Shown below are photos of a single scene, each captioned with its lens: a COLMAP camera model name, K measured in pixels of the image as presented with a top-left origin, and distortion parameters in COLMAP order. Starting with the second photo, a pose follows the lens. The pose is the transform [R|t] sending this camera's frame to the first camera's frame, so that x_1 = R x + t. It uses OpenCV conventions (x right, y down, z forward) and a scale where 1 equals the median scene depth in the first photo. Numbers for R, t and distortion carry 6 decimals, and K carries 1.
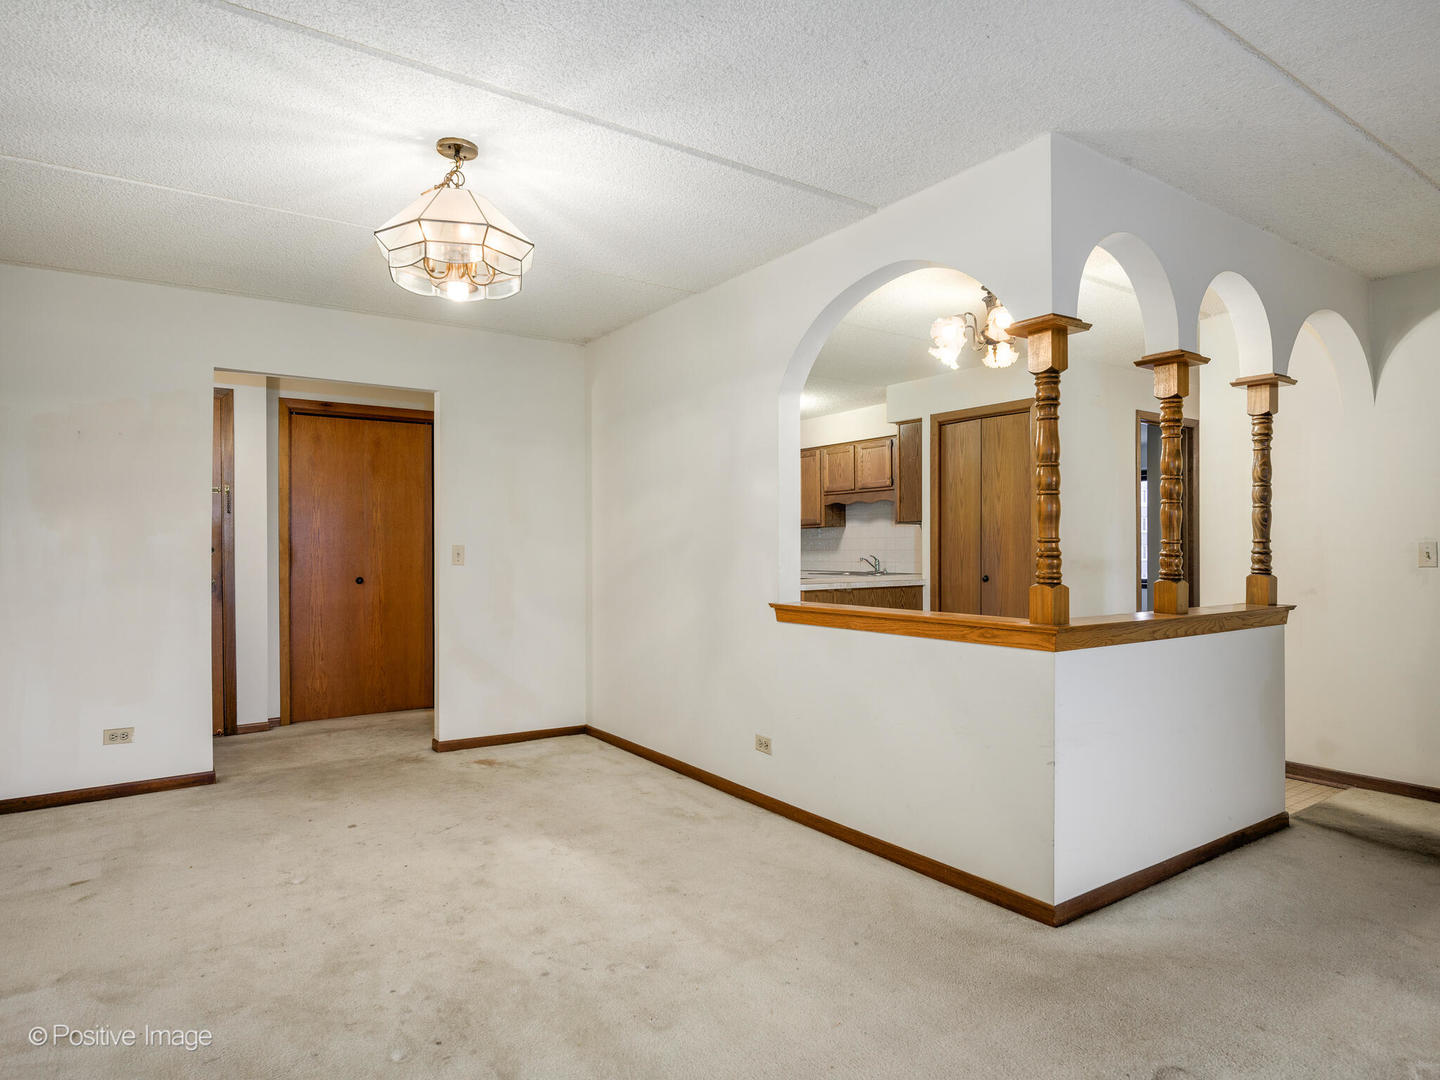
lens RADIAL K [[795.3, 0, 719.2], [0, 795.3, 547.3], [0, 0, 1]] dist [-0.006592, 0.002598]
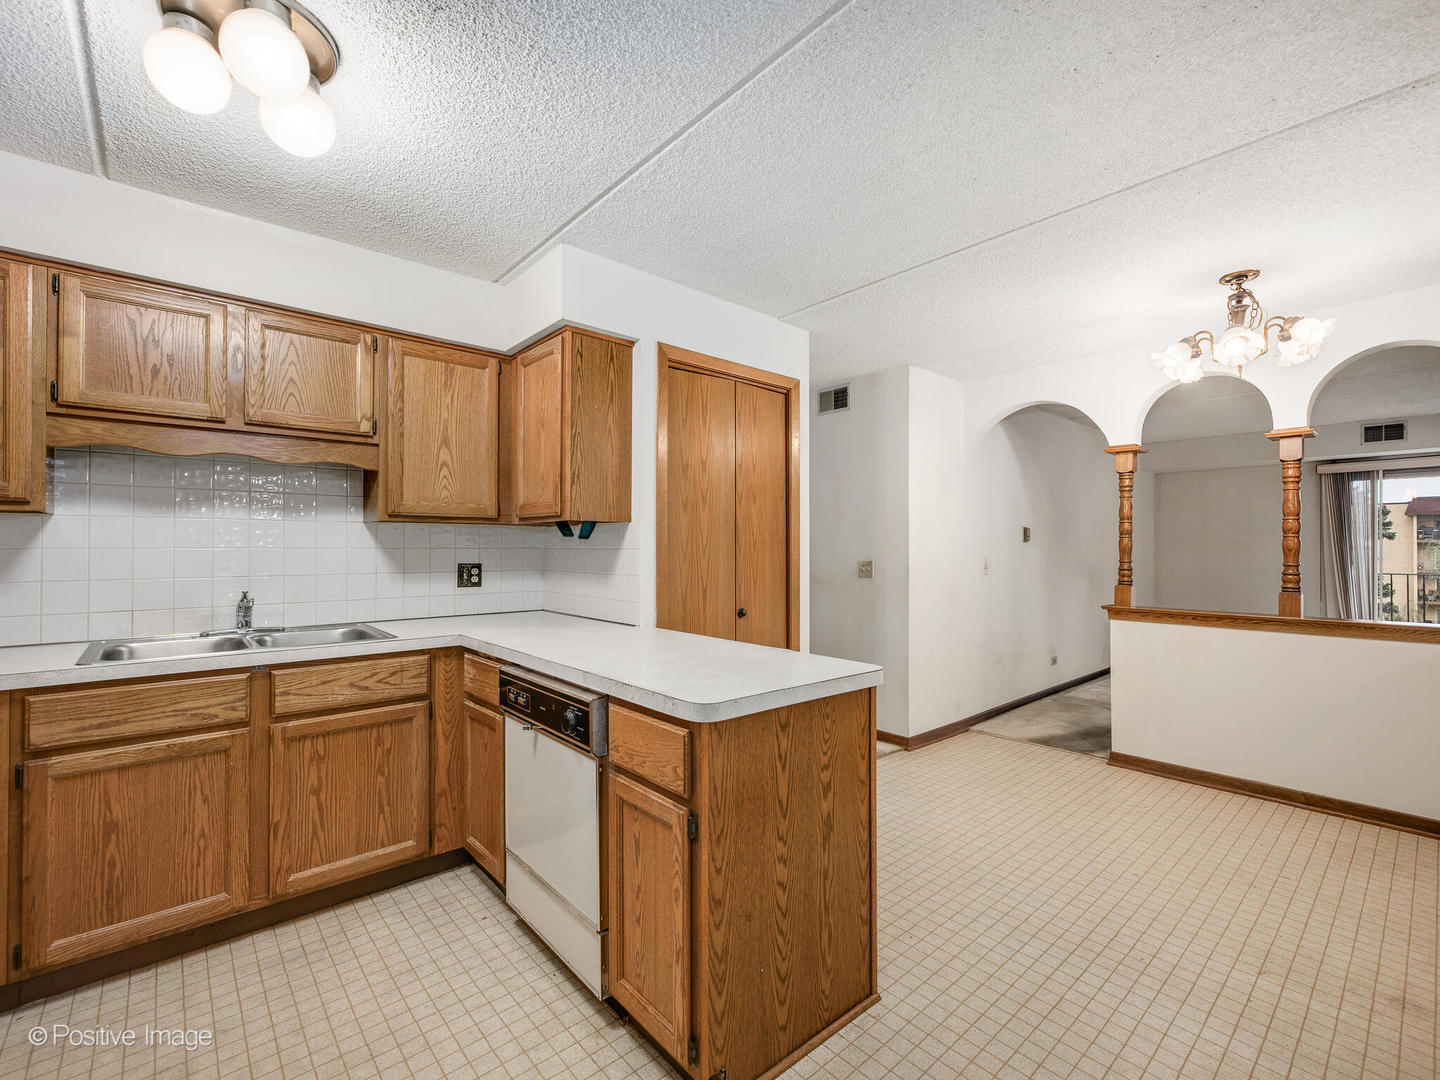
lens RADIAL K [[638.3, 0, 723.2], [0, 638.3, 539.9], [0, 0, 1]] dist [-0.002685, -0.000712]
pose [[-0.103058, 0.013765, 0.994580, -0.160213], [-0.003859, 0.999891, -0.014238, -0.011804], [-0.994668, -0.005306, -0.102994, 0.784771]]
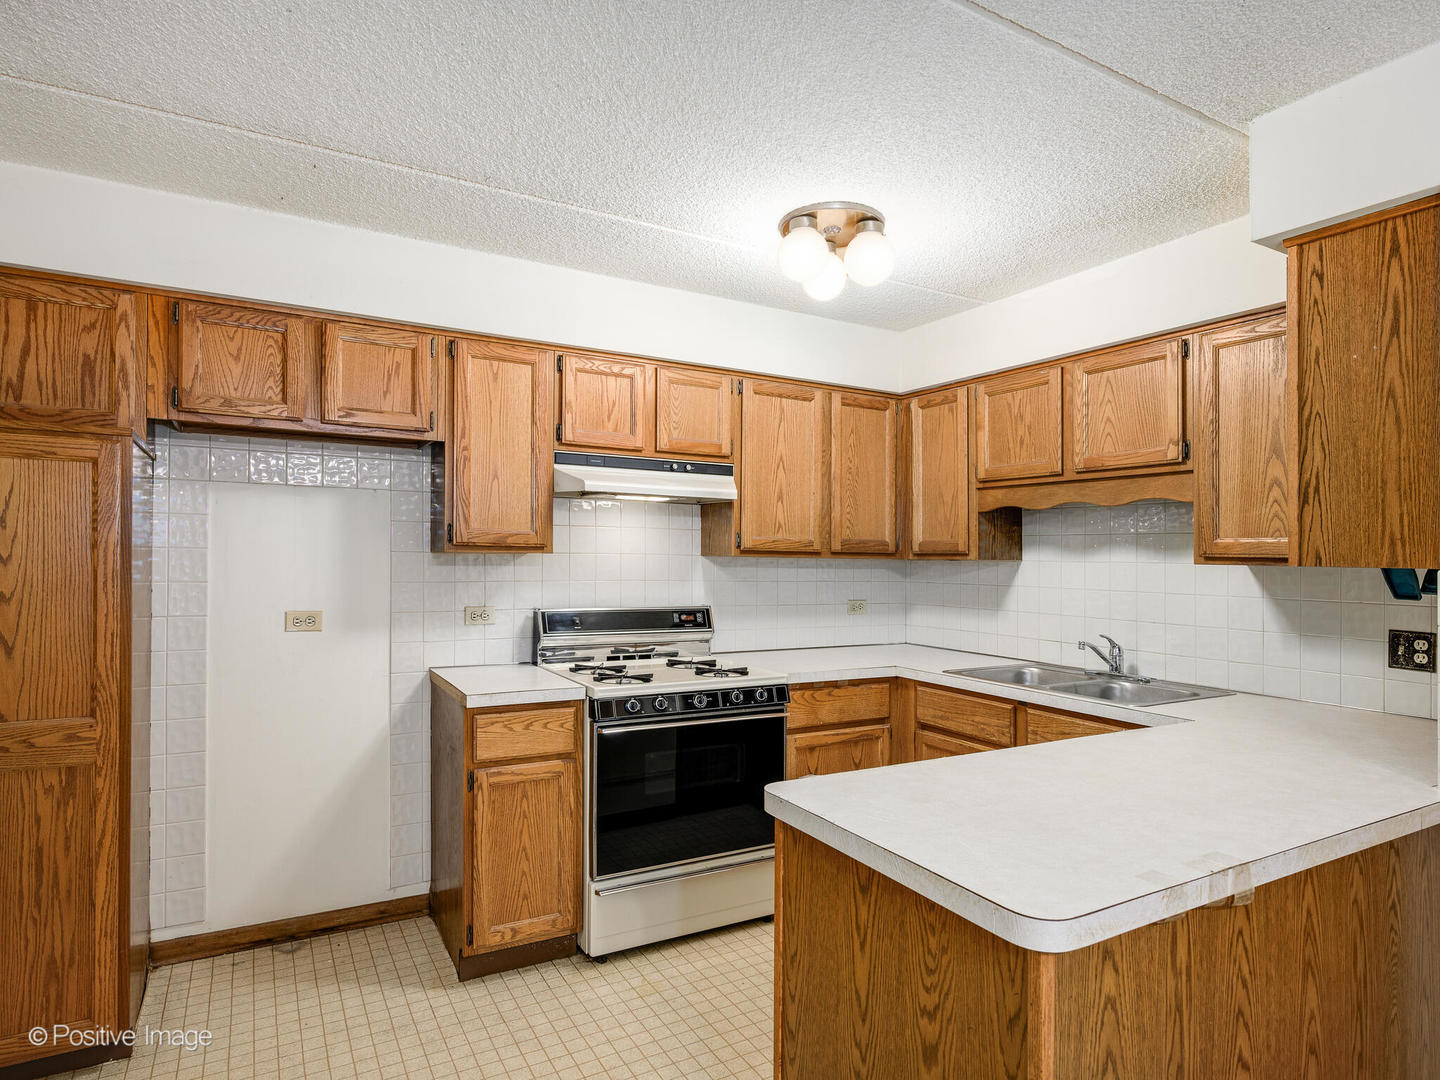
lens RADIAL K [[795.3, 0, 705.2], [0, 795.3, 560.4], [0, 0, 1]] dist [-0.006592, 0.002598]
pose [[0.994739, 0.017966, -0.100854, 0.027337], [-0.017189, 0.999816, 0.008564, -0.027734], [0.100989, -0.006785, 0.994864, 0.564120]]
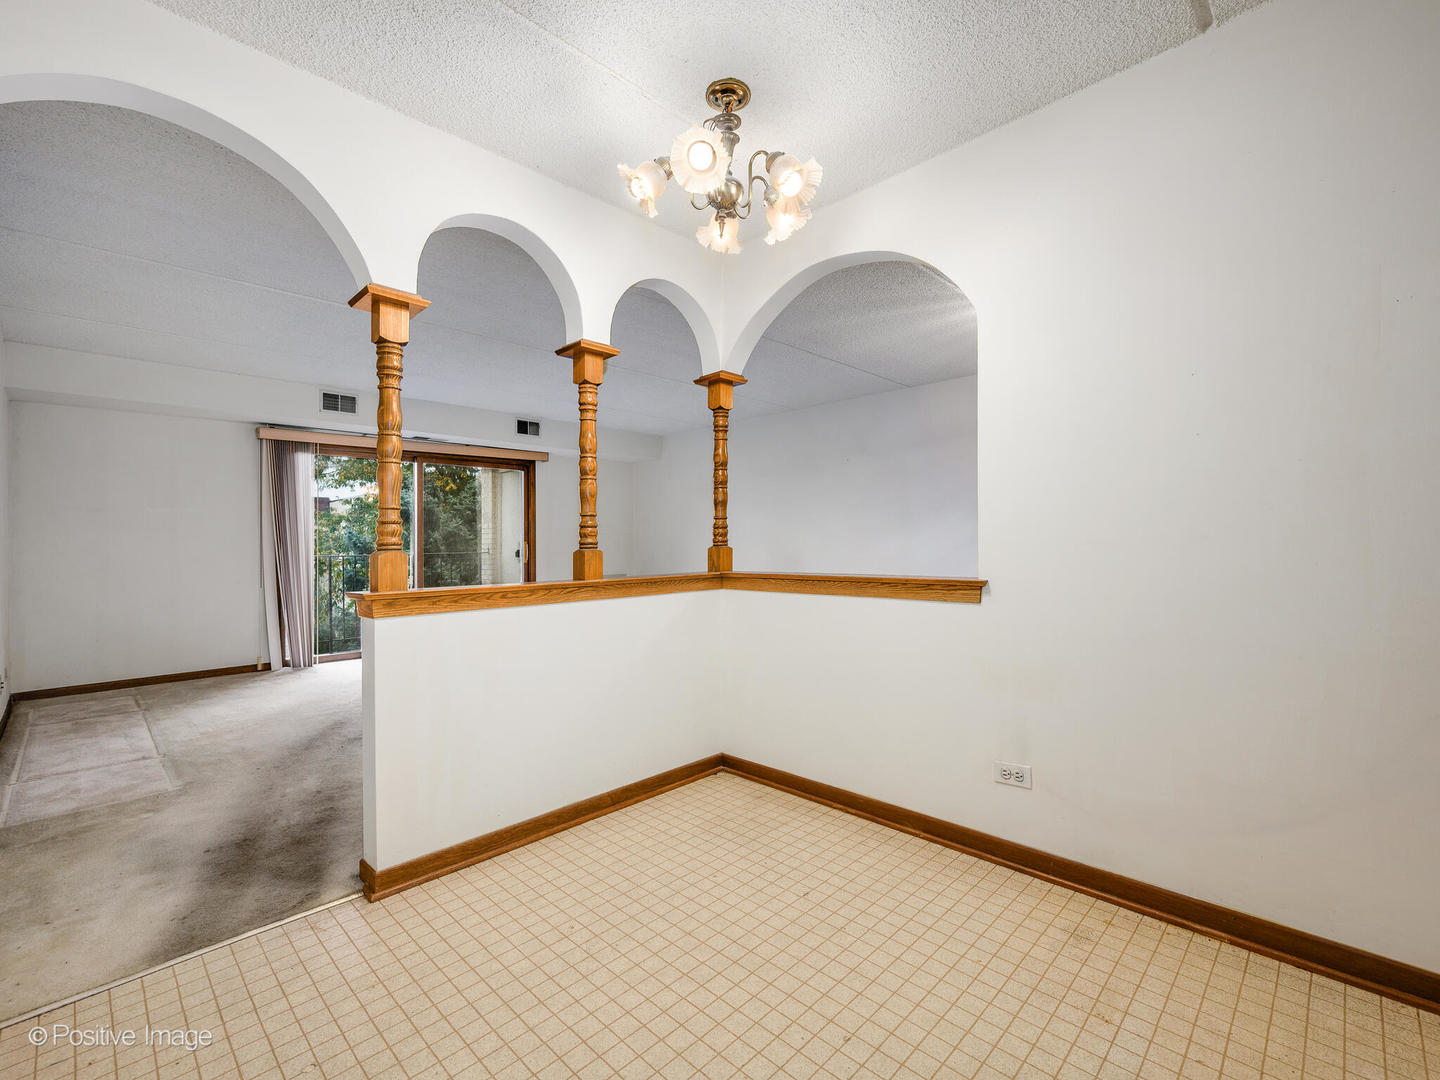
lens RADIAL K [[638.3, 0, 721.1], [0, 638.3, 538.6], [0, 0, 1]] dist [-0.002685, -0.000712]
pose [[-0.983593, 0.011935, -0.180006, 0.213929], [0.014310, 0.999827, -0.011901, 0.014925], [0.179833, -0.014281, -0.983593, 0.711883]]
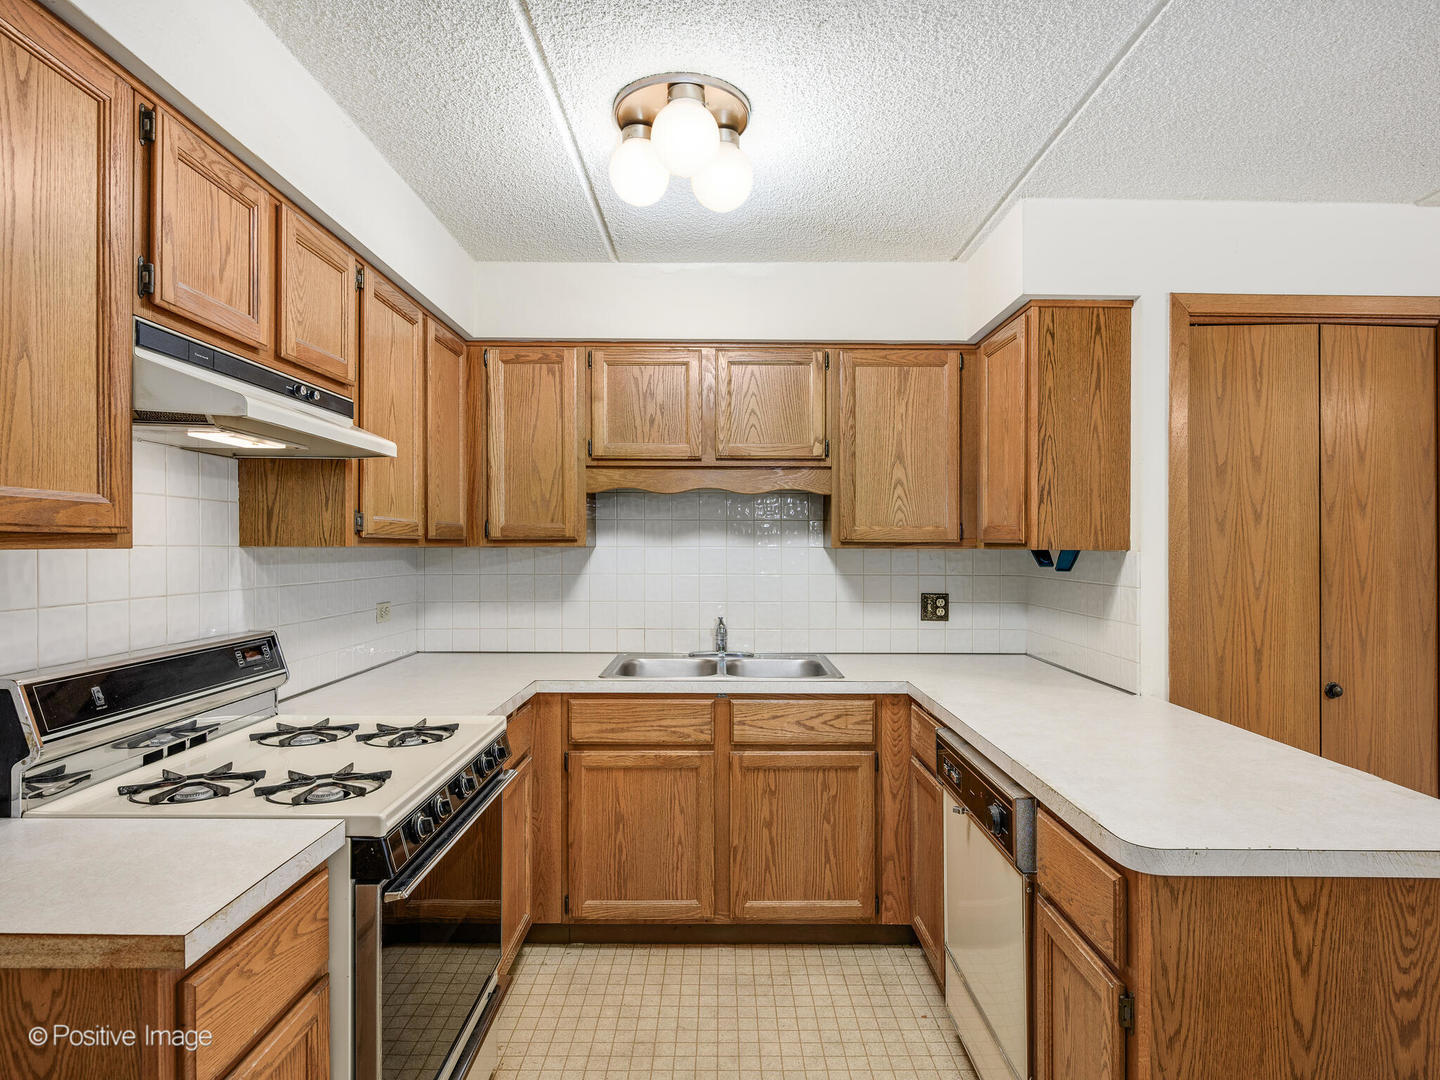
lens RADIAL K [[795.3, 0, 718.5], [0, 795.3, 544.4], [0, 0, 1]] dist [-0.006592, 0.002598]
pose [[0.579833, 0.003708, 0.814727, -0.158941], [-0.006190, 0.999981, -0.000146, -0.028316], [-0.814712, -0.004959, 0.579845, 0.747580]]
